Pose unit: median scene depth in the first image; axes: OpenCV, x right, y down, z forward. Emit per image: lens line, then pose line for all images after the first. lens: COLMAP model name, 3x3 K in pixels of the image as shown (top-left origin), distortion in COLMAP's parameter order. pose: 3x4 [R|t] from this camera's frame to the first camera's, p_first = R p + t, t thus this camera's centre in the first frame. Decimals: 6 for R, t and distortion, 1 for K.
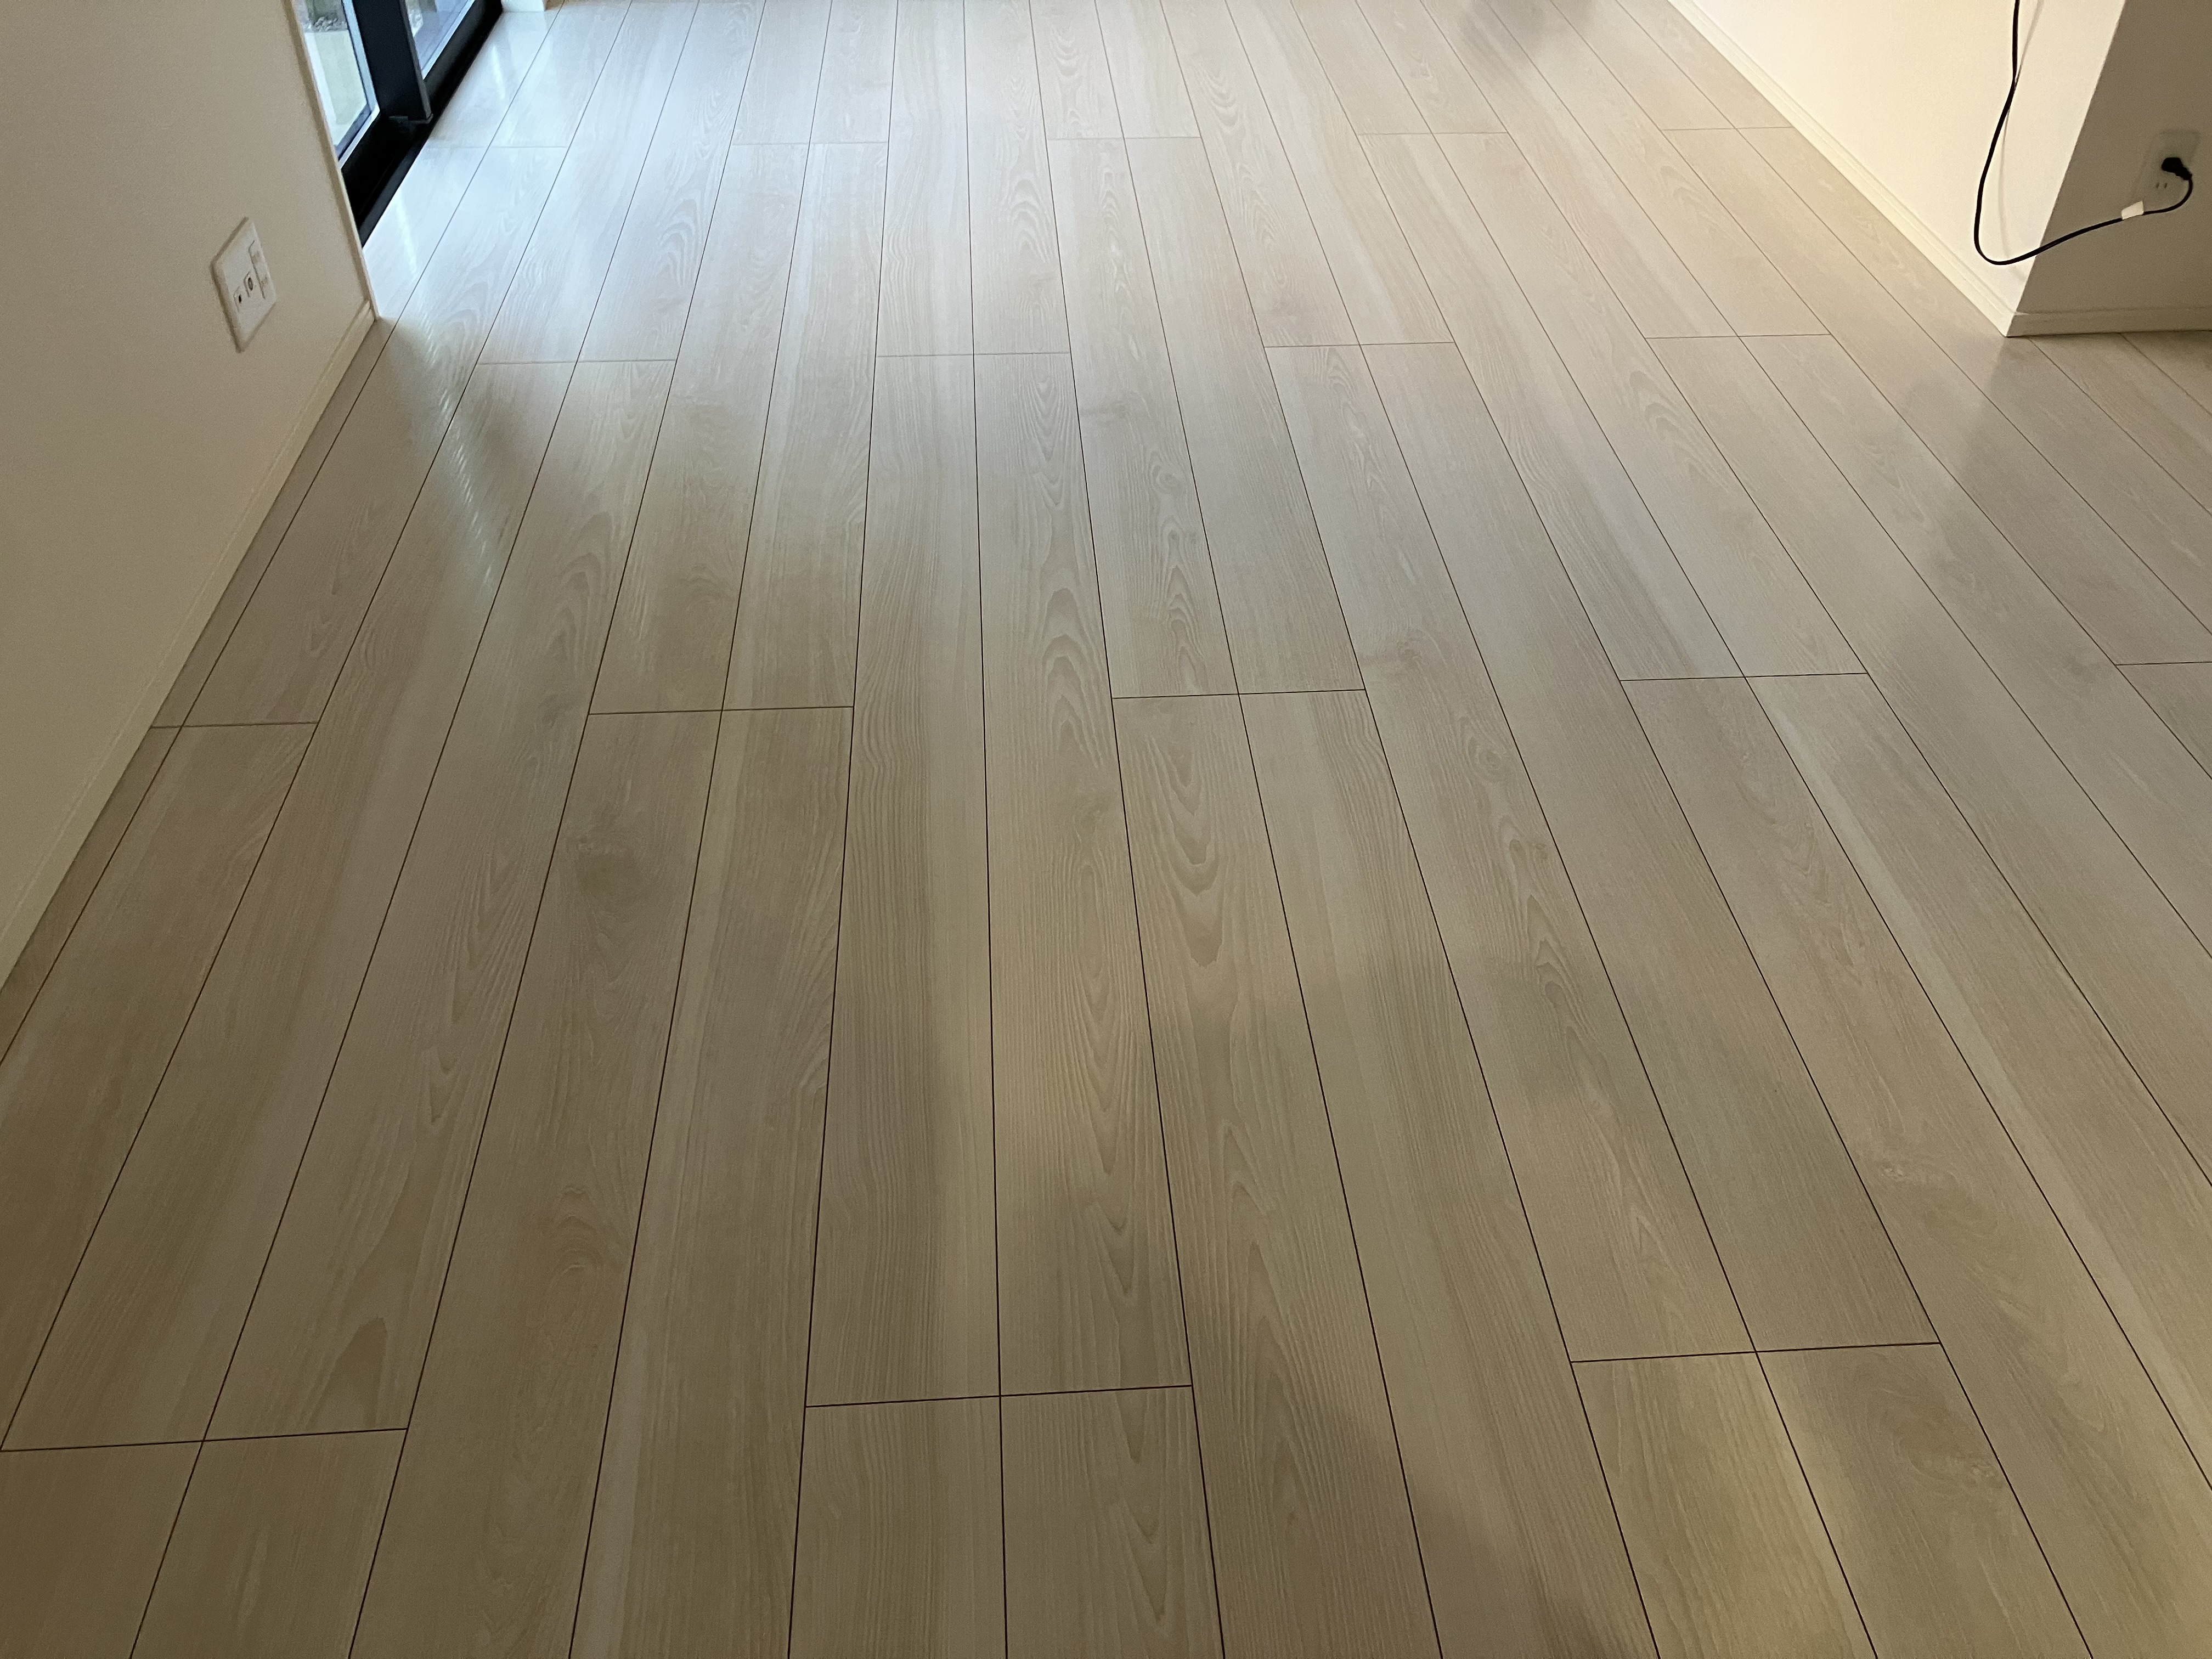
lens RADIAL K [[1838.7, 0, 1108.4], [0, 1838.7, 821.8], [0, 0, 1]] dist [0.047977, -0.049162]
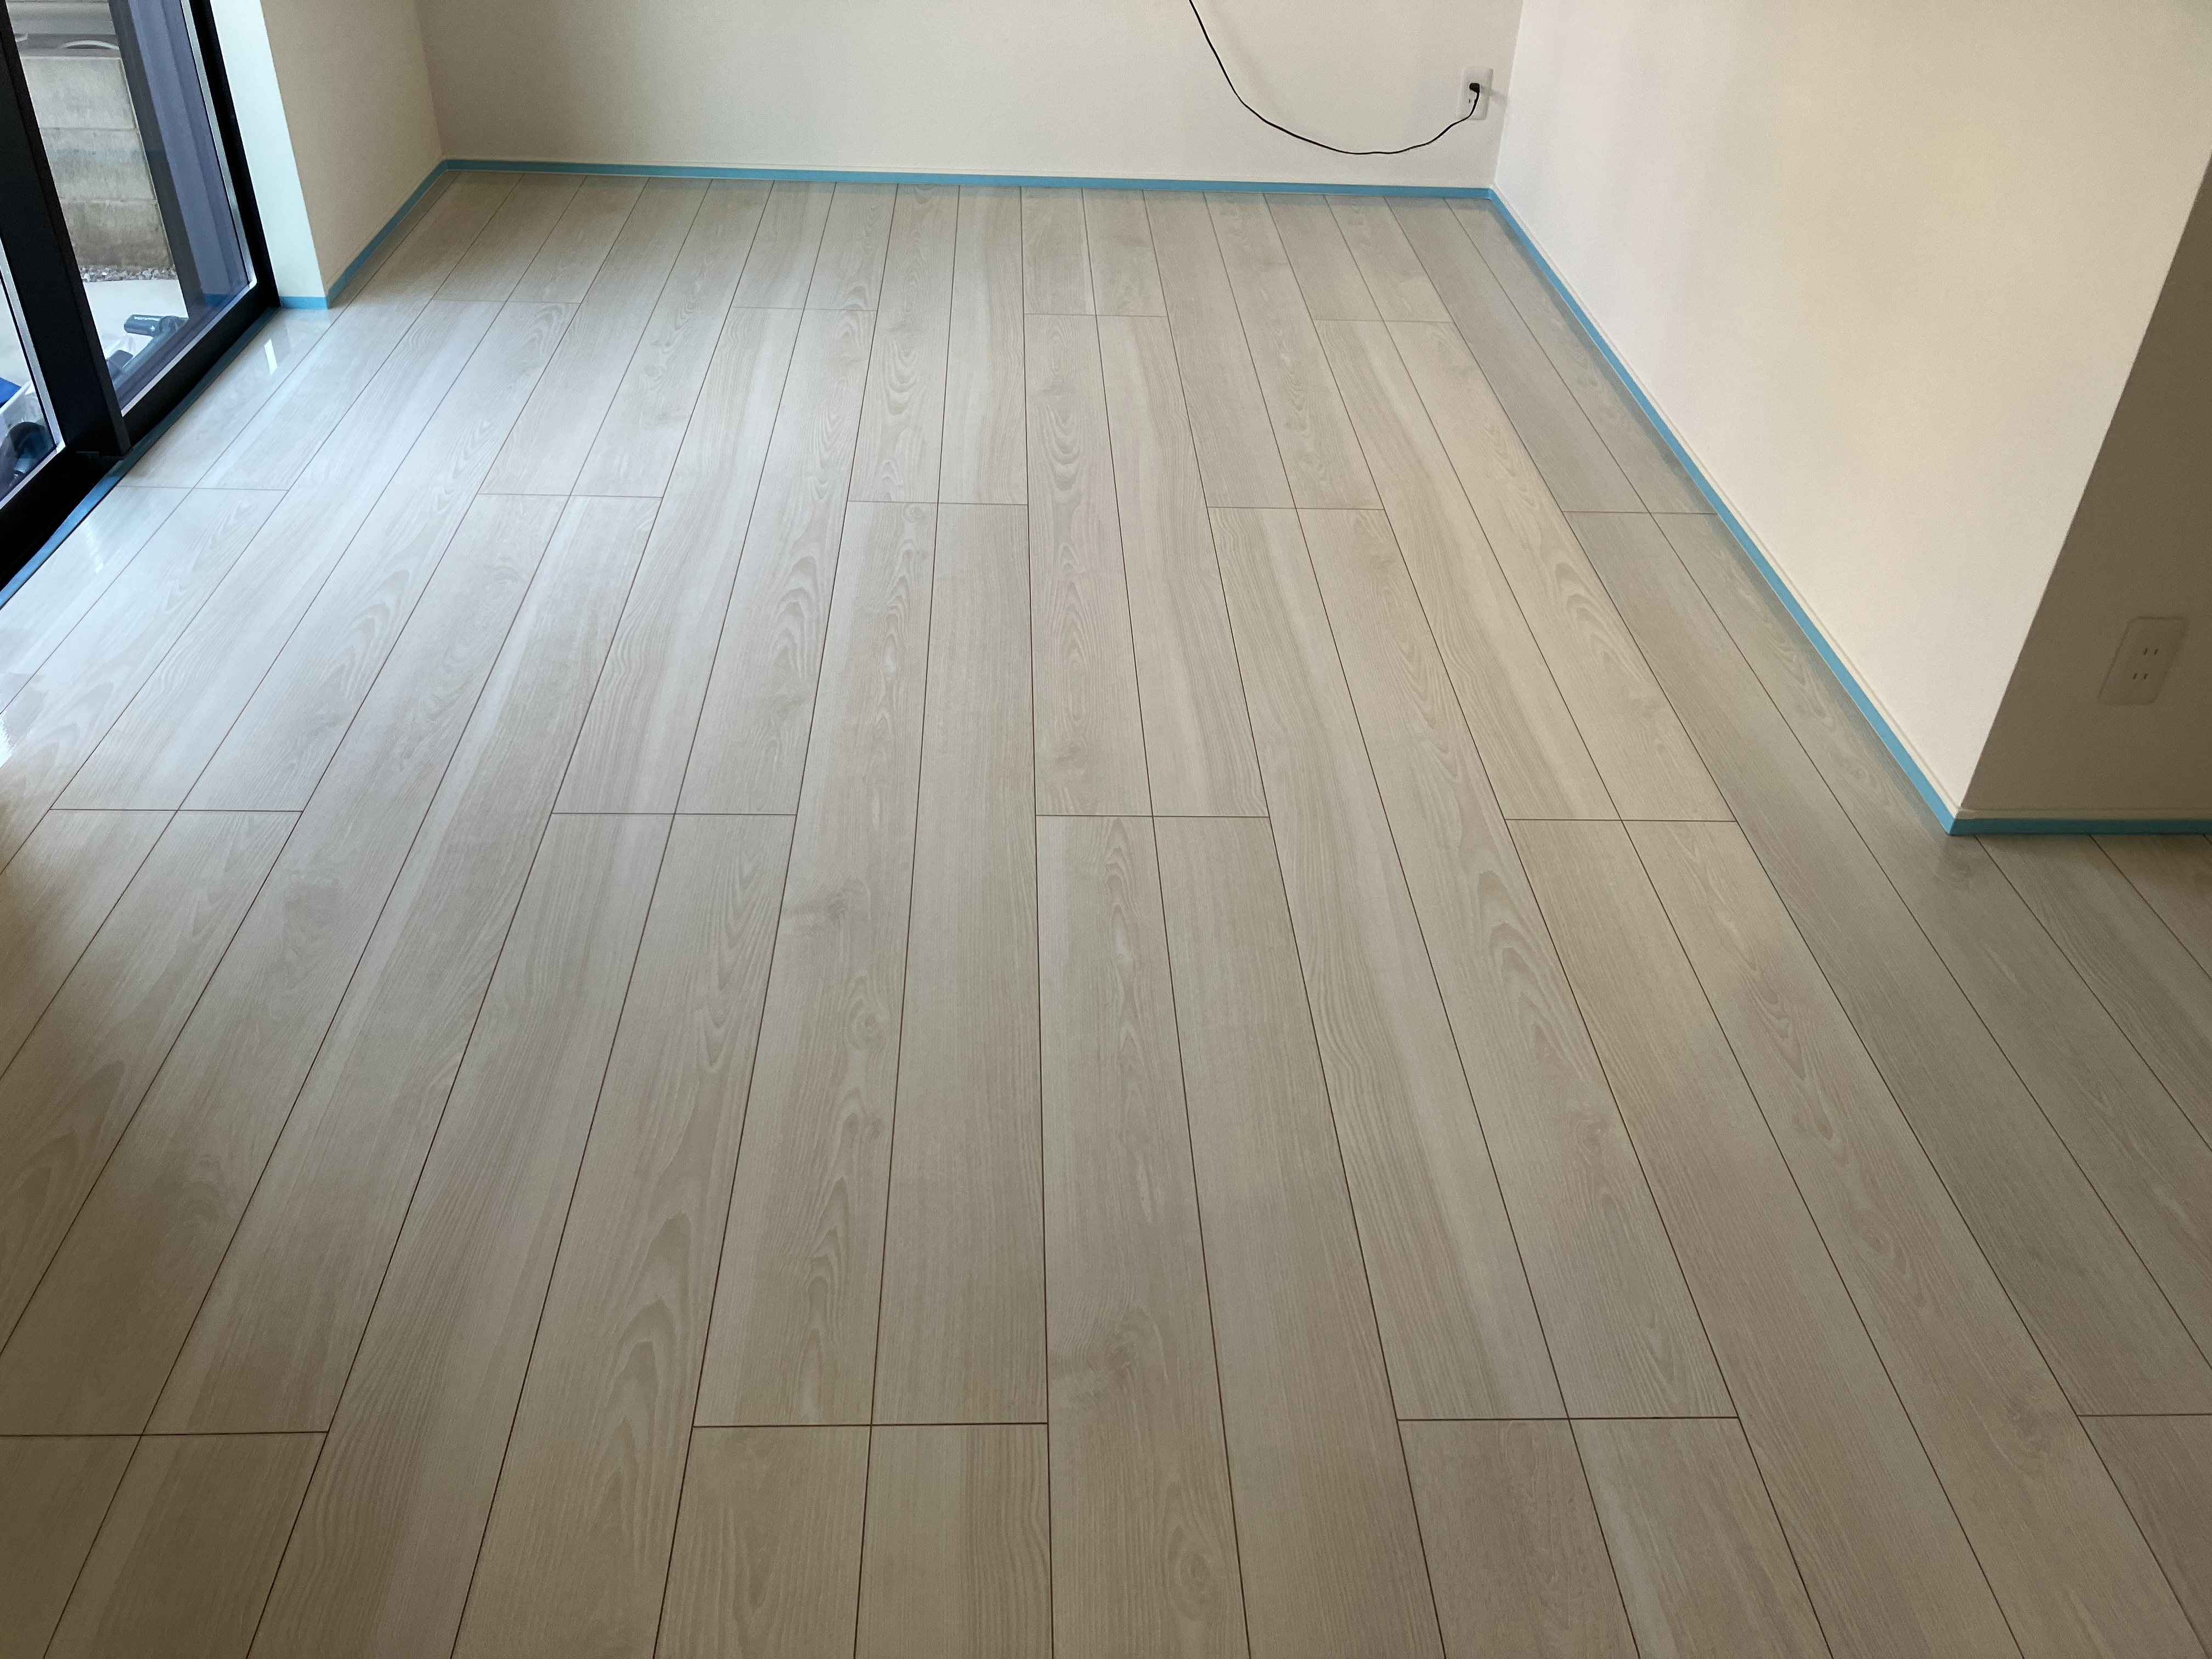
lens RADIAL K [[1838.7, 0, 1104.8], [0, 1838.7, 821.1], [0, 0, 1]] dist [0.047977, -0.049162]
pose [[0.999269, 0.037736, -0.006048, 0.131396], [-0.038109, 0.995797, -0.083283, -0.206583], [0.002880, 0.083452, 0.996508, 0.211292]]
